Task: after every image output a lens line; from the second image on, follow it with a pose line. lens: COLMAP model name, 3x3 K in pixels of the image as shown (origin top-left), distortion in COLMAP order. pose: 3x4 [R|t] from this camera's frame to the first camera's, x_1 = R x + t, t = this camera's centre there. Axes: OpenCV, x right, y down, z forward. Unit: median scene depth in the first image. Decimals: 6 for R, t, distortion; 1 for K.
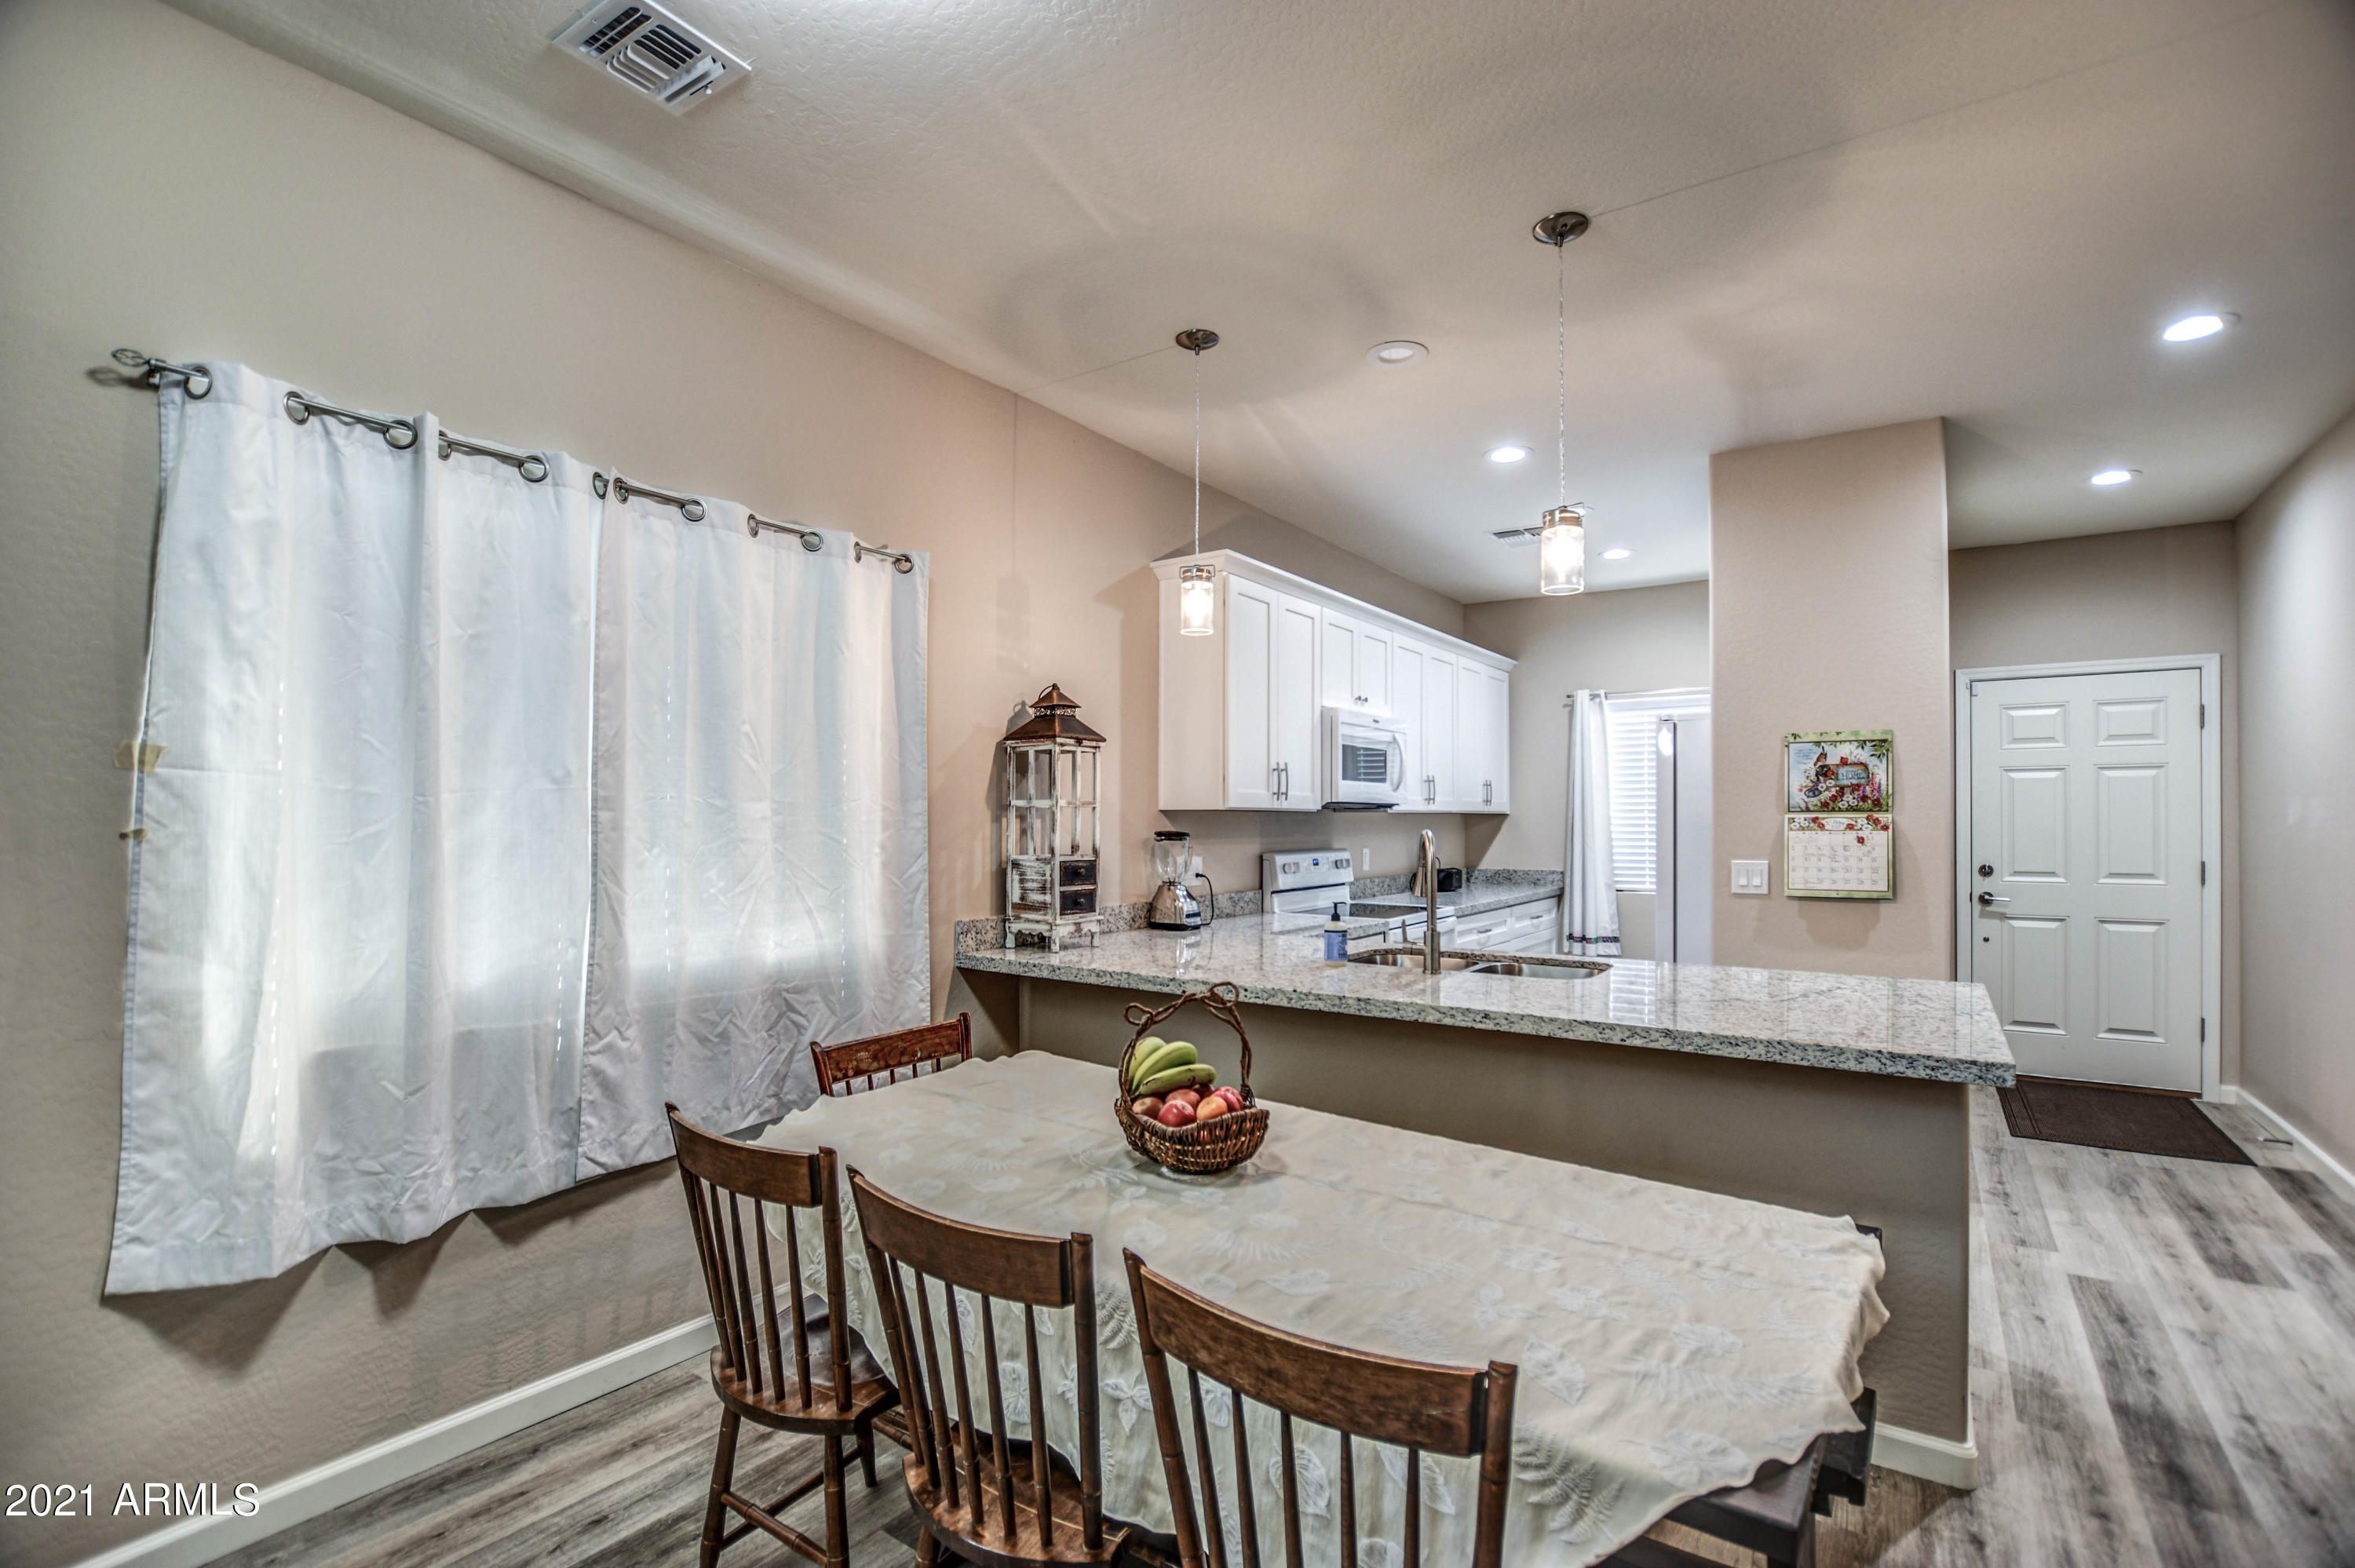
lens RADIAL K [[1059.2, 0, 1194.6], [0, 1059.2, 822.1], [0, 0, 1]] dist [-0.031223, 0.004586]
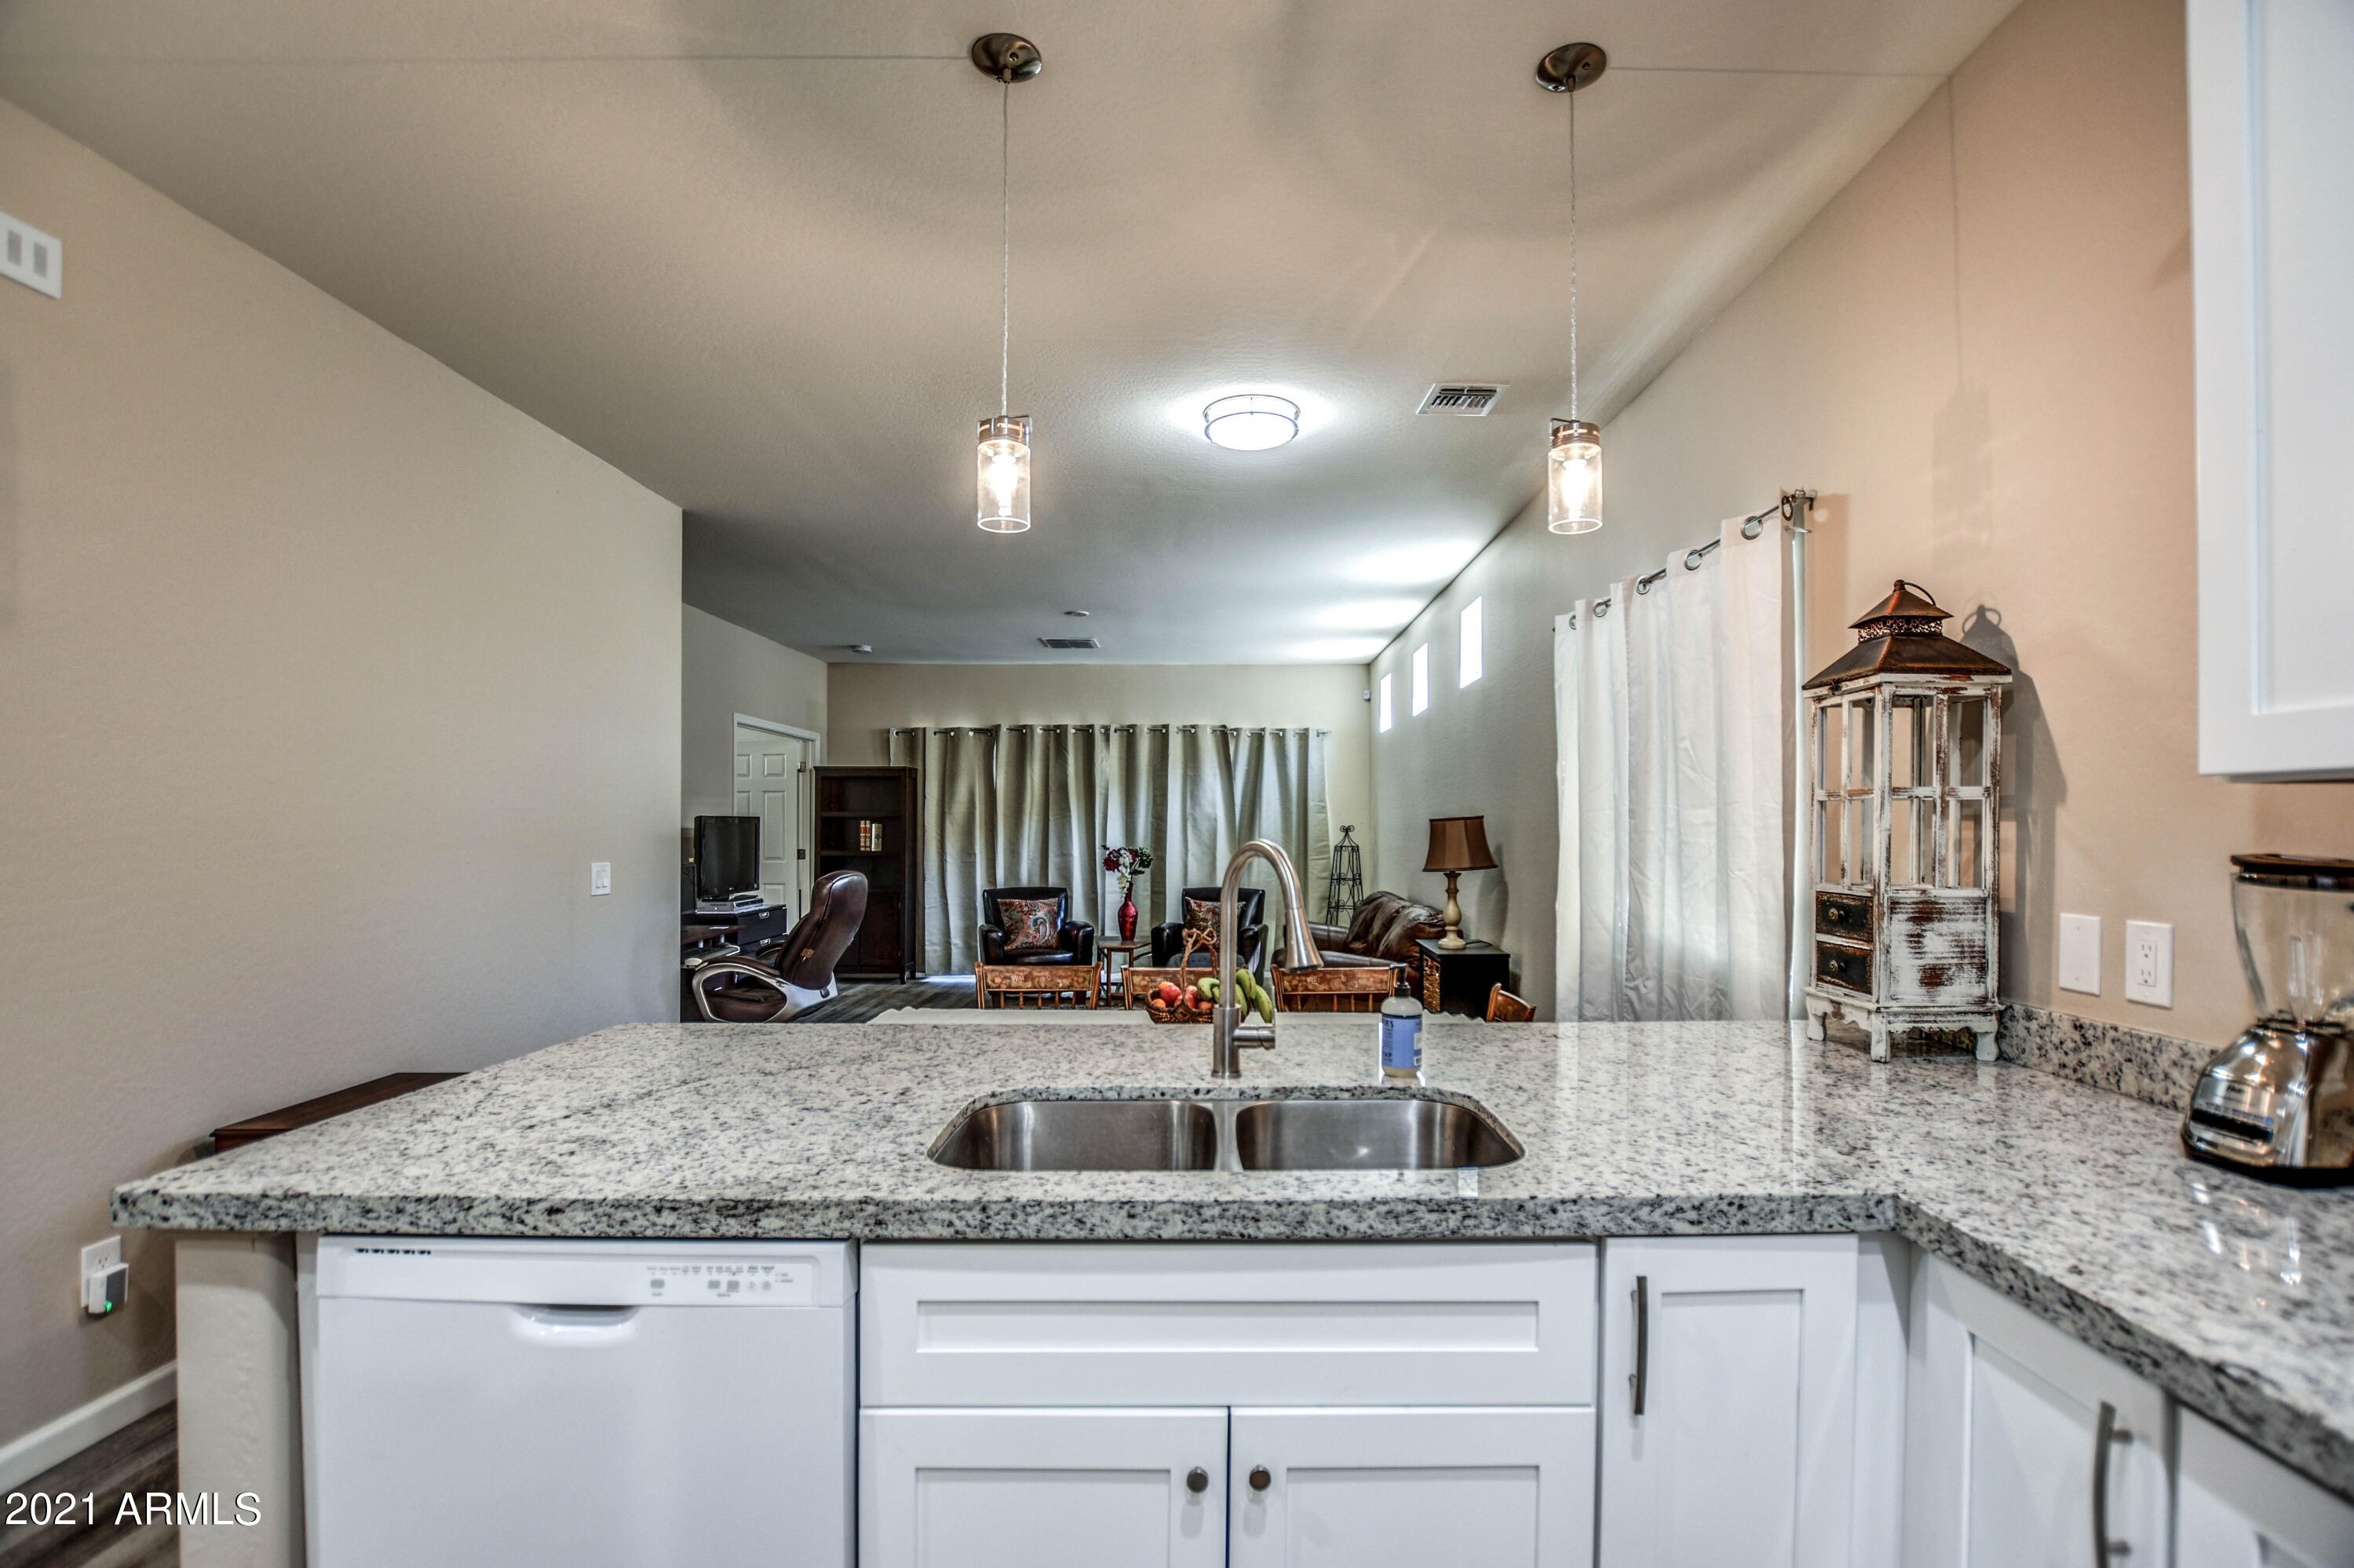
lens RADIAL K [[1058.8, 0, 1229.8], [0, 1058.8, 832.5], [0, 0, 1]] dist [-0.031223, 0.004586]
pose [[-0.812990, 0.000806, -0.582276, 0.485022], [-0.002826, 0.999982, 0.005329, 0.001026], [0.582270, 0.005978, -0.812973, 1.260033]]
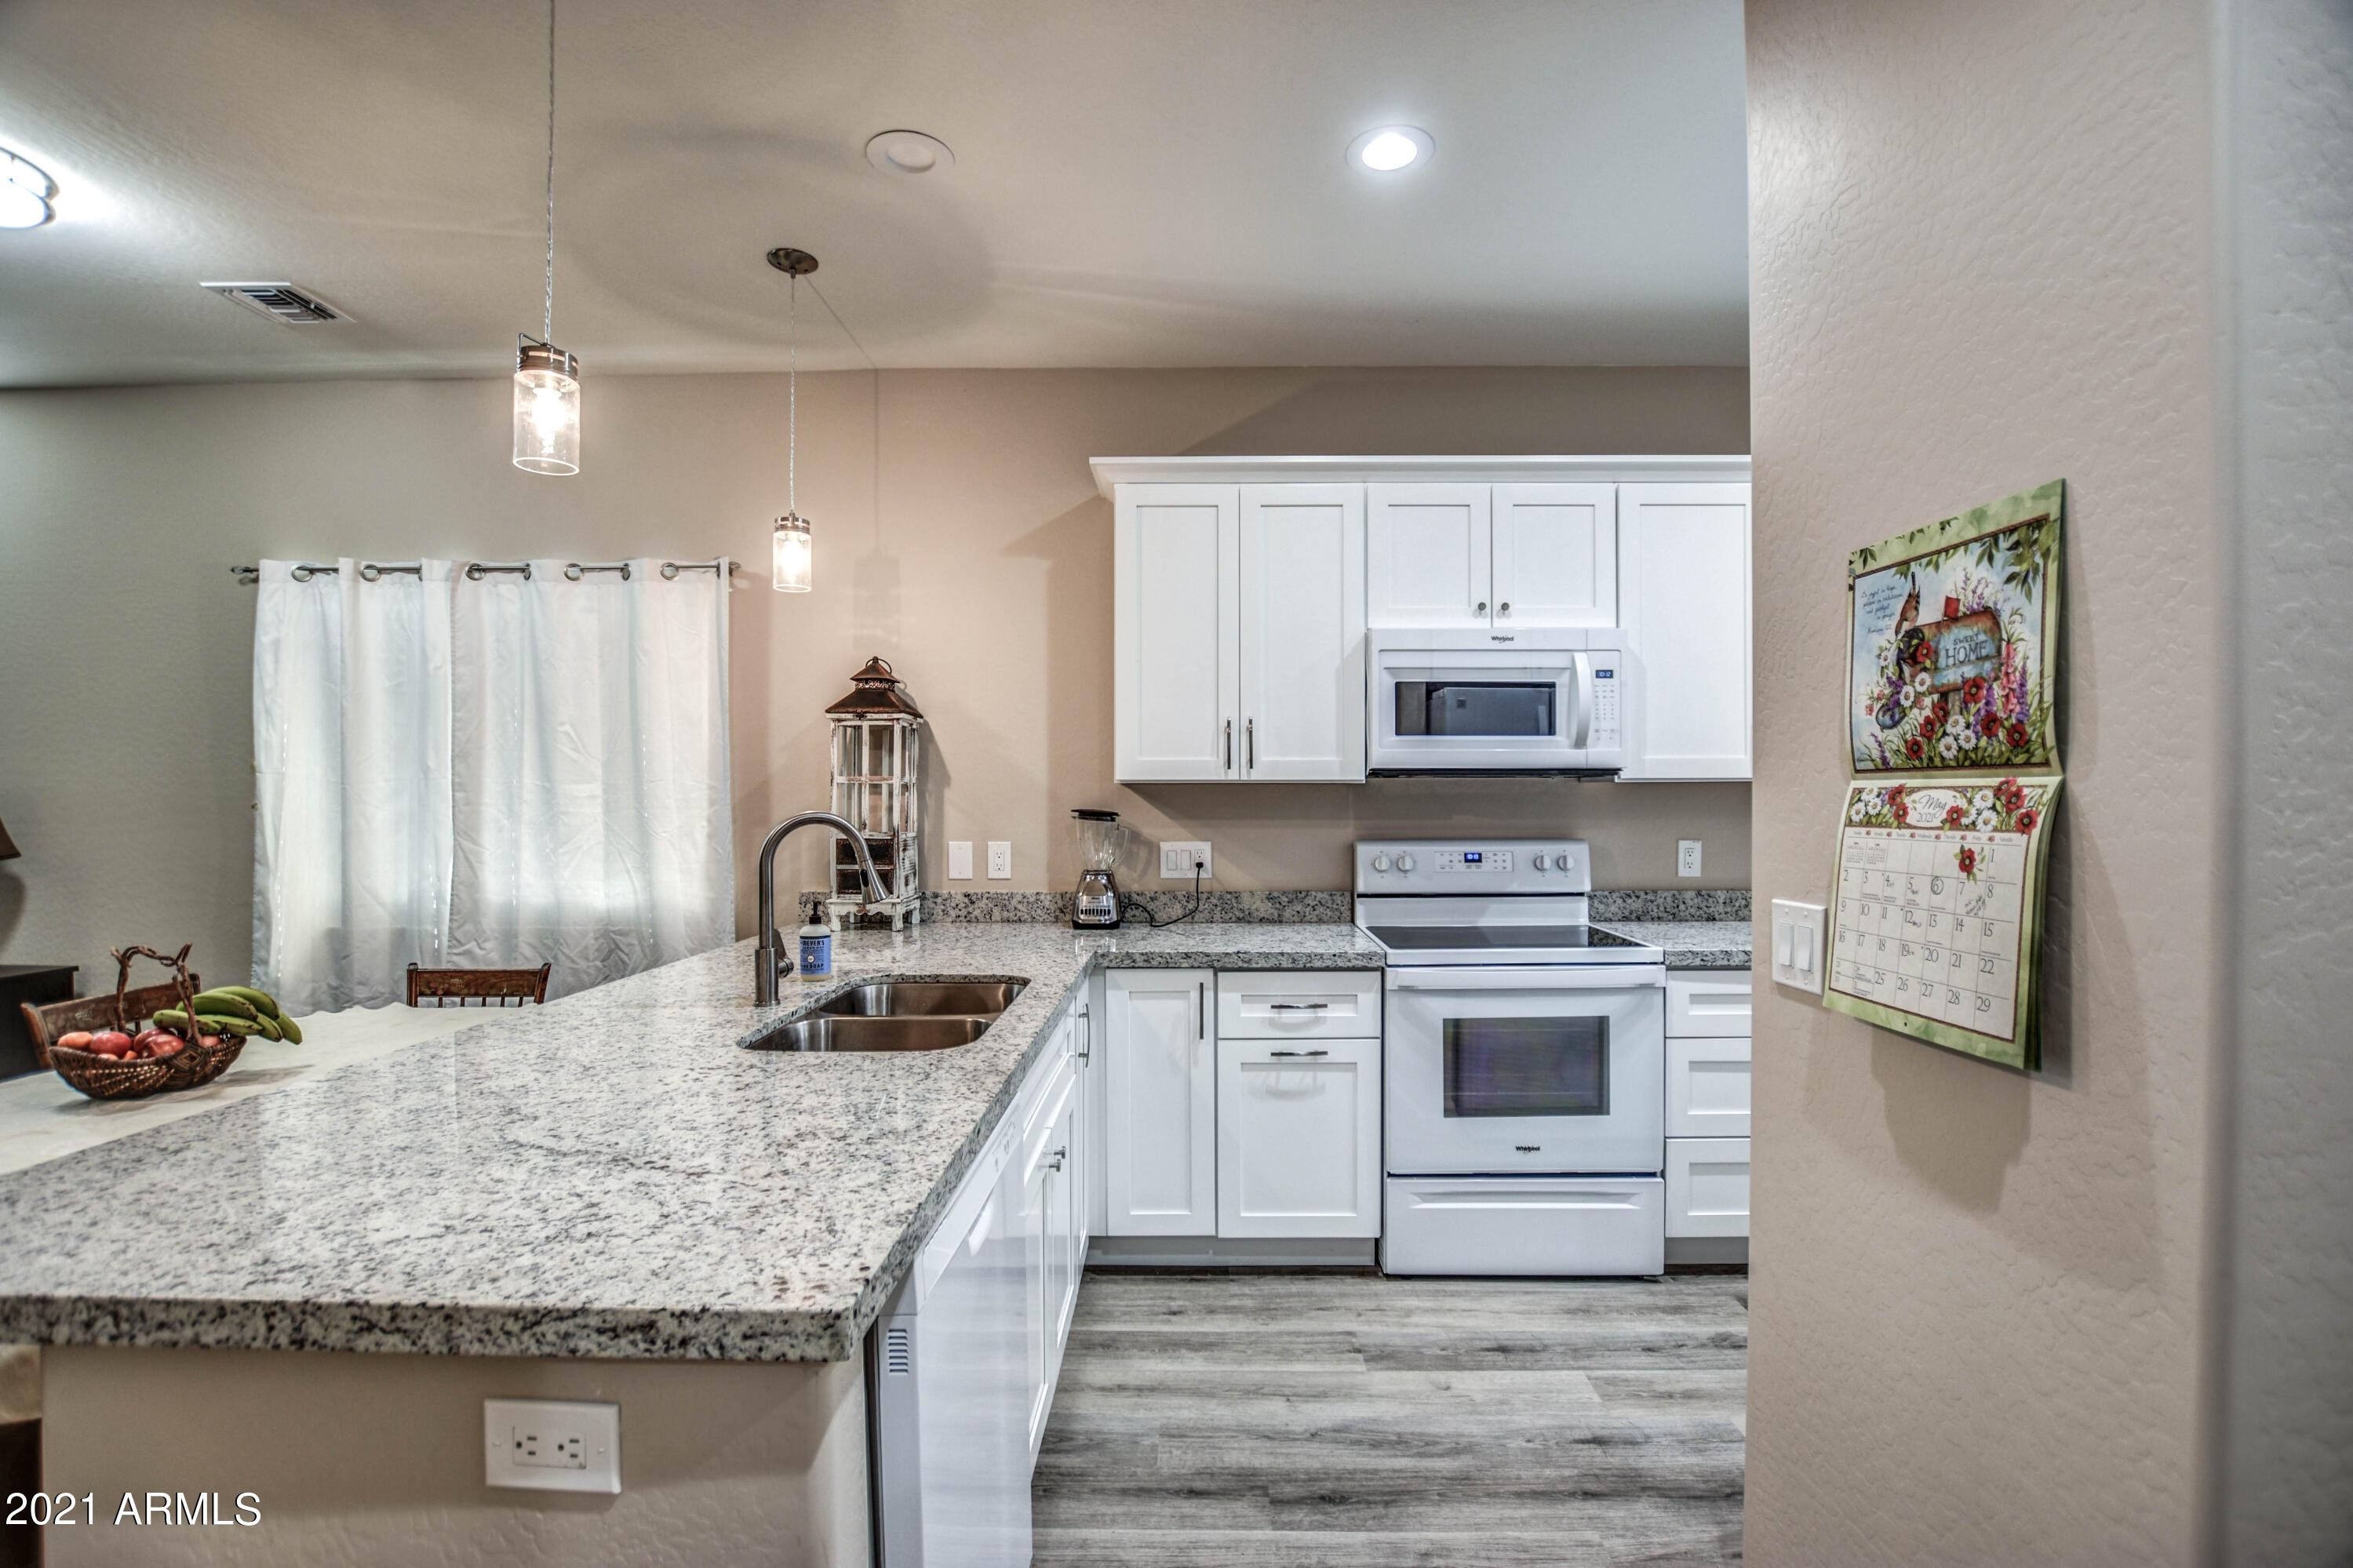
lens RADIAL K [[1058.3, 0, 1187.7], [0, 1058.3, 804.6], [0, 0, 1]] dist [-0.031223, 0.004586]
pose [[0.557238, 0.005898, -0.830332, 0.844198], [0.000939, 0.999970, 0.007733, -0.002125], [0.830352, -0.005089, 0.557215, 0.706334]]
